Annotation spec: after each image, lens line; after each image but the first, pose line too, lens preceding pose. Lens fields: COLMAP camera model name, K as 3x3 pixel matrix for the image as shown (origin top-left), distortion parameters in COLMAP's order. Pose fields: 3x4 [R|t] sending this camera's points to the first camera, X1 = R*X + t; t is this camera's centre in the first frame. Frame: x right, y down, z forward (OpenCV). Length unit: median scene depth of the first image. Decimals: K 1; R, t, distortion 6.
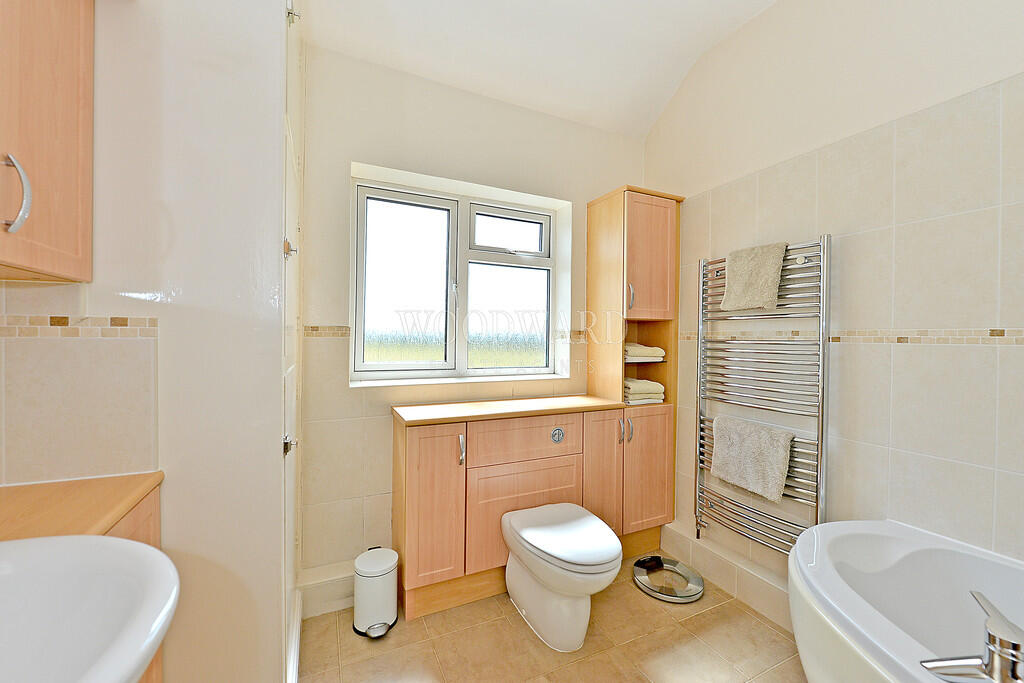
lens RADIAL K [[403.0, 0, 511.2], [0, 403.0, 339.3], [0, 0, 1]] dist [-0.011753, -0.000431]
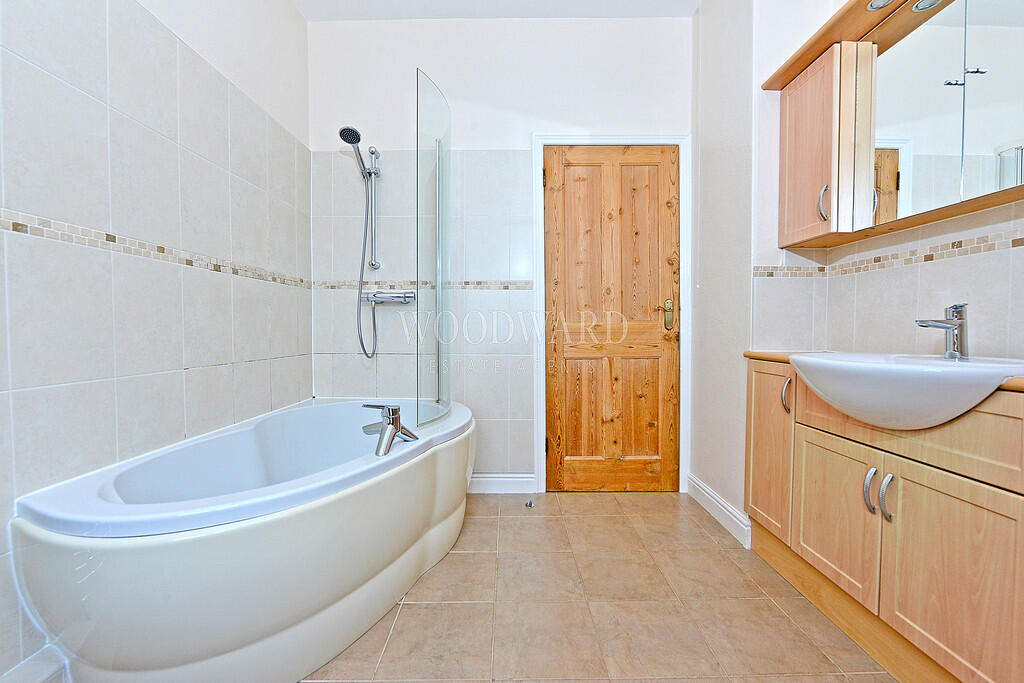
lens RADIAL K [[403.0, 0, 512.6], [0, 403.0, 338.7], [0, 0, 1]] dist [-0.011753, -0.000431]
pose [[-0.904034, -0.017890, 0.427086, -0.078953], [-0.003323, 0.999388, 0.034828, 0.179191], [-0.427448, 0.030067, -0.903540, 1.362842]]
